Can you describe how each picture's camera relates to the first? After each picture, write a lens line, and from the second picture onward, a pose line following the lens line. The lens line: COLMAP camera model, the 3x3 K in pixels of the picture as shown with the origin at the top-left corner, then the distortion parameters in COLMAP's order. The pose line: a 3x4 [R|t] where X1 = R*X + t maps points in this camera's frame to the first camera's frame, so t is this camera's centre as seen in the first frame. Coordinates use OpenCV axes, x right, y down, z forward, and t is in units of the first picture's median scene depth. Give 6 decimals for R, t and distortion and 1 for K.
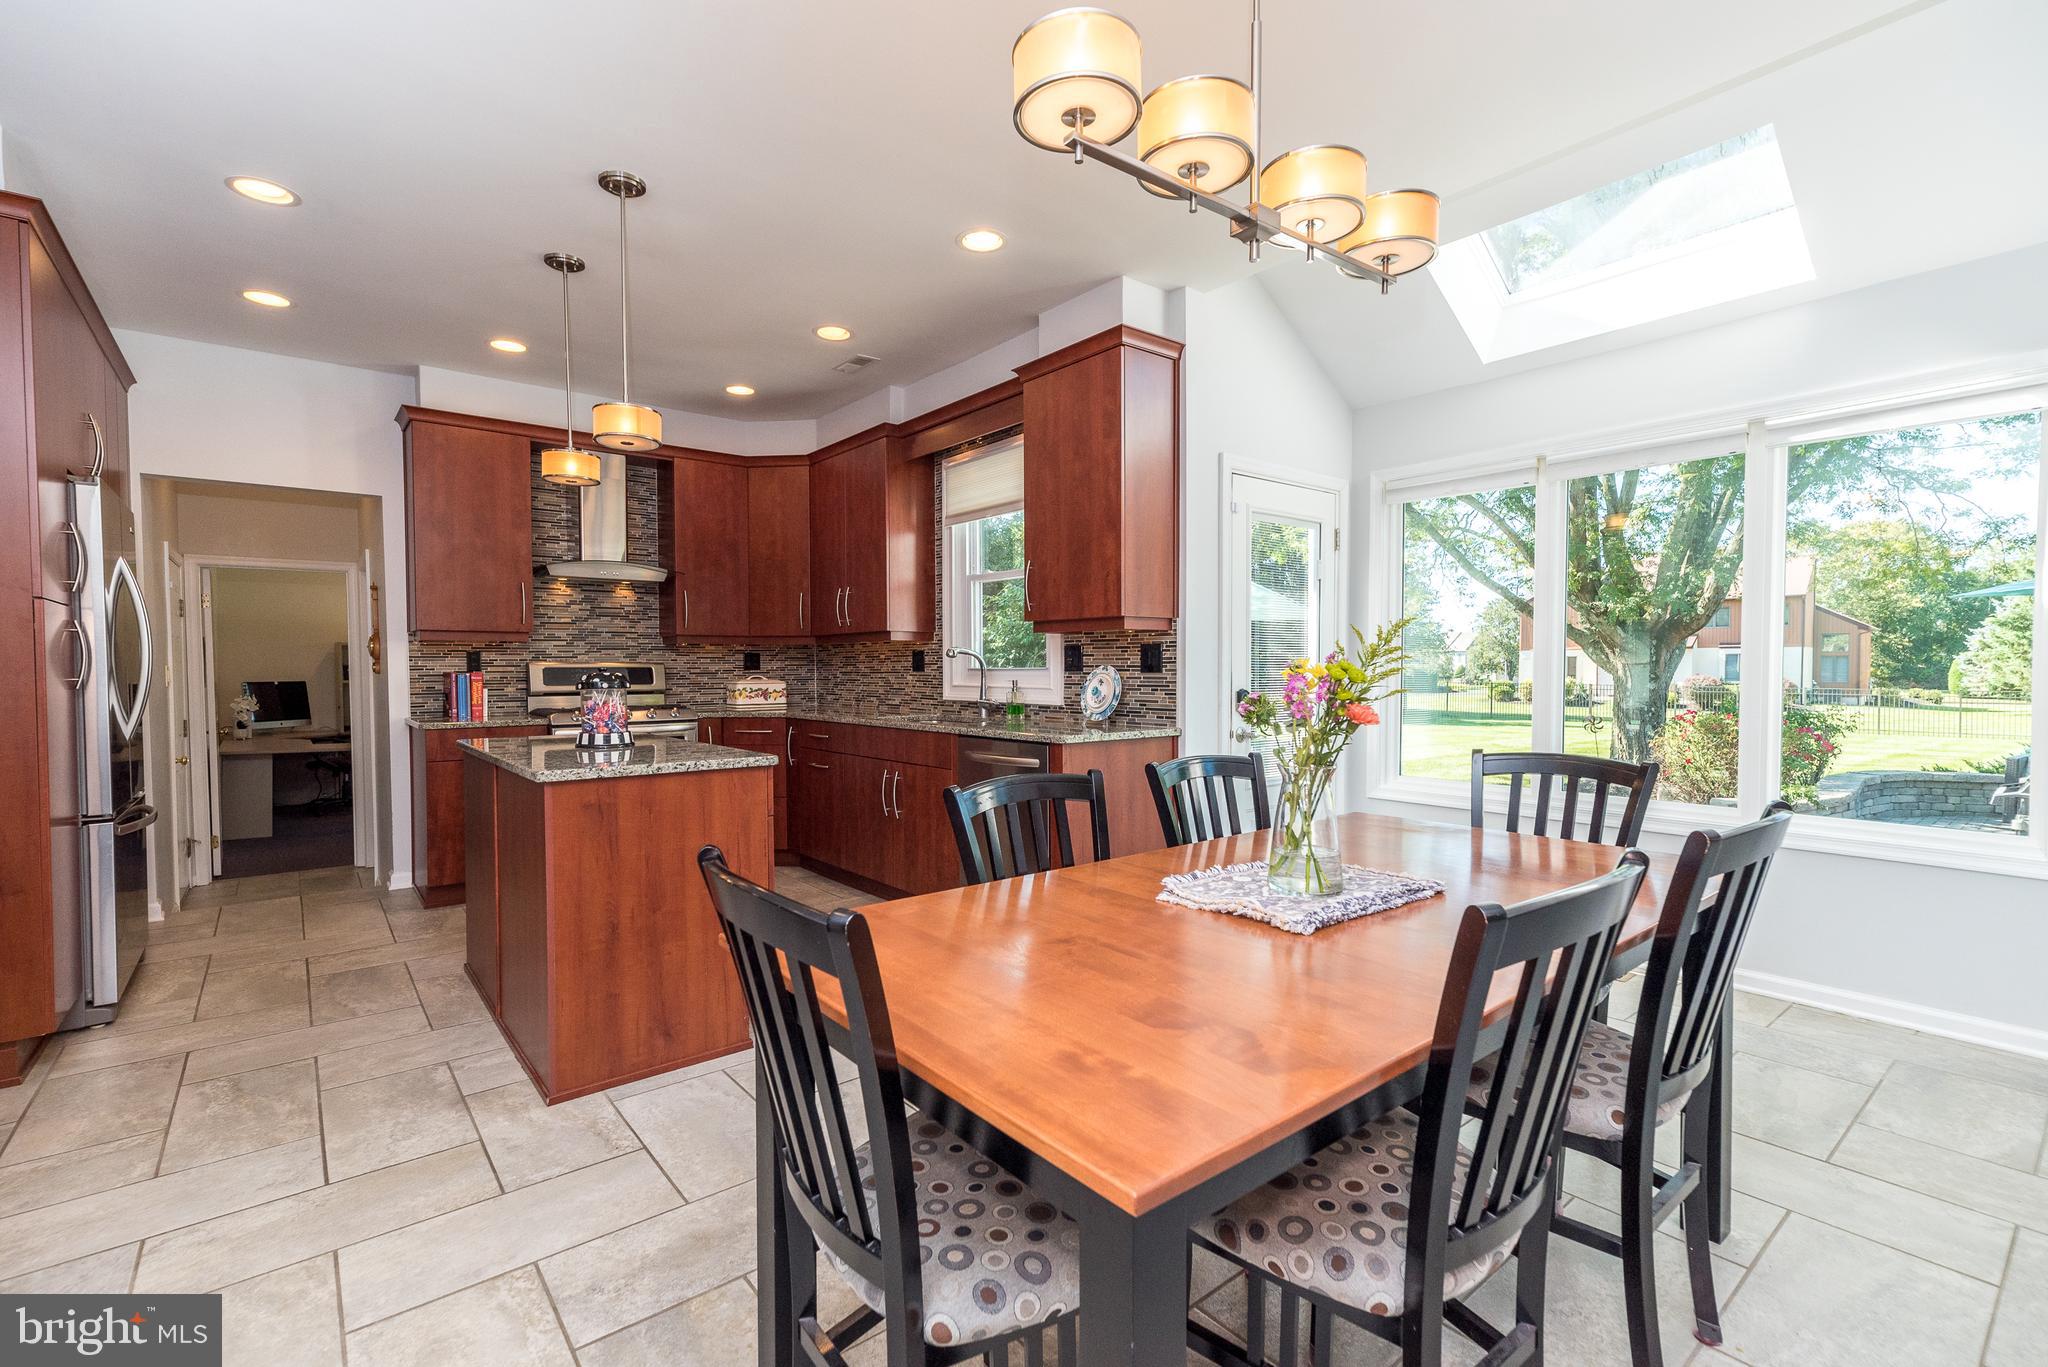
lens RADIAL K [[897.9, 0, 1015.0], [0, 897.9, 692.0], [0, 0, 1]] dist [0.001599, 0.000704]
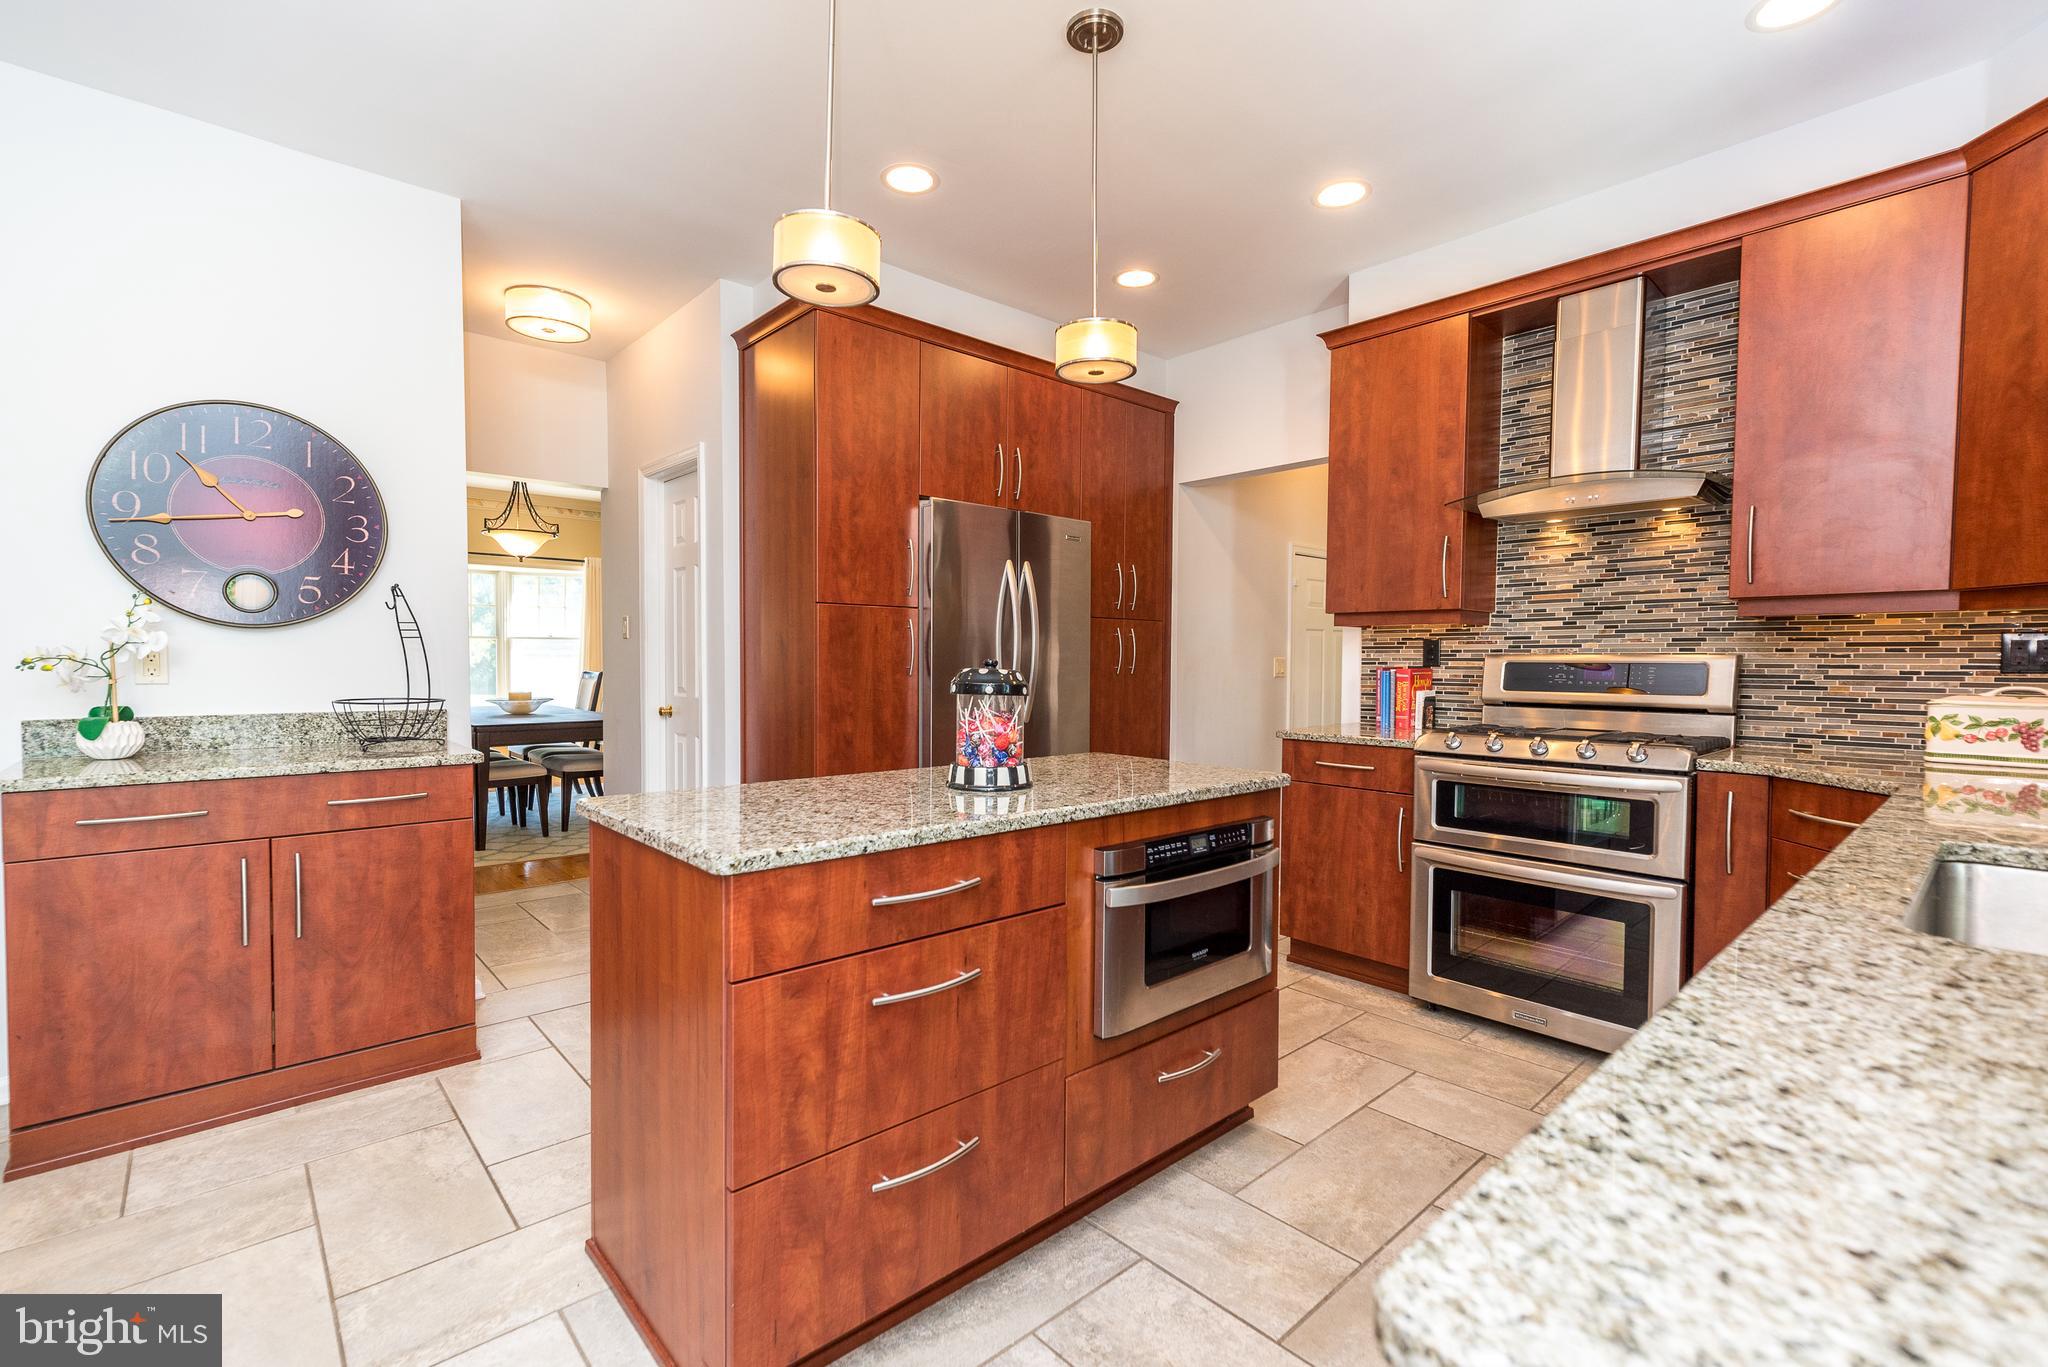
lens RADIAL K [[917.5, 0, 1003.7], [0, 917.5, 693.5], [0, 0, 1]] dist [-0.000836, 0.000010]
pose [[0.053531, 0.045372, -0.997535, 0.117313], [-0.029958, 0.998591, 0.043812, -0.023022], [0.998117, 0.027539, 0.054815, 0.598676]]
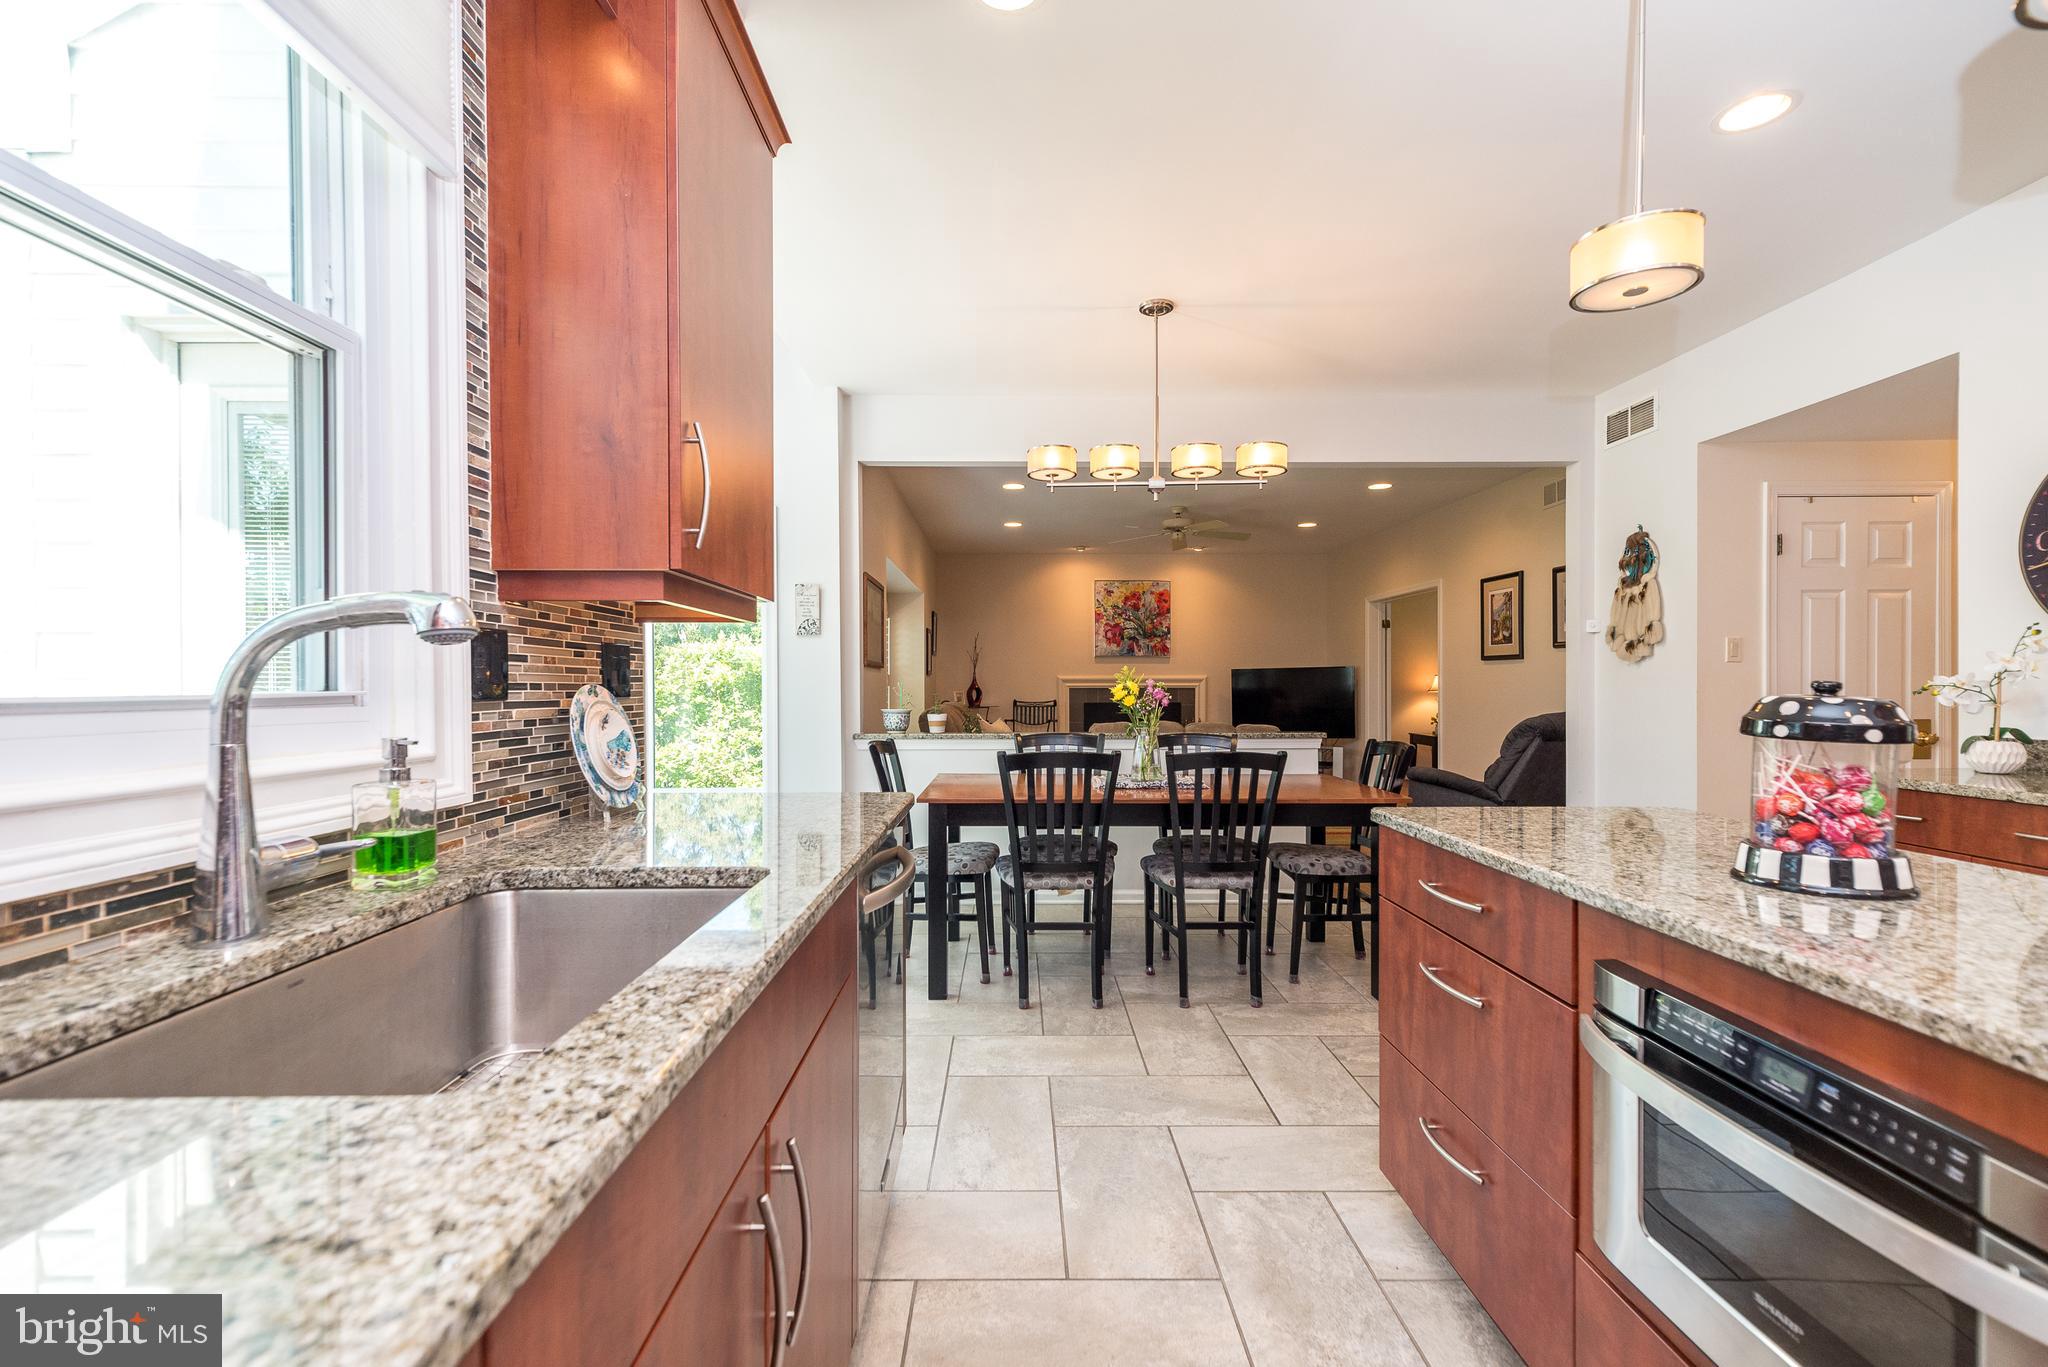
lens RADIAL K [[883.5, 0, 1019.5], [0, 883.5, 691.0], [0, 0, 1]] dist [0.003544, 0.000713]
pose [[-0.782380, 0.004784, 0.622783, -0.270443], [0.022141, 0.999552, 0.020137, -0.027151], [-0.622408, 0.029544, -0.782135, 0.945350]]
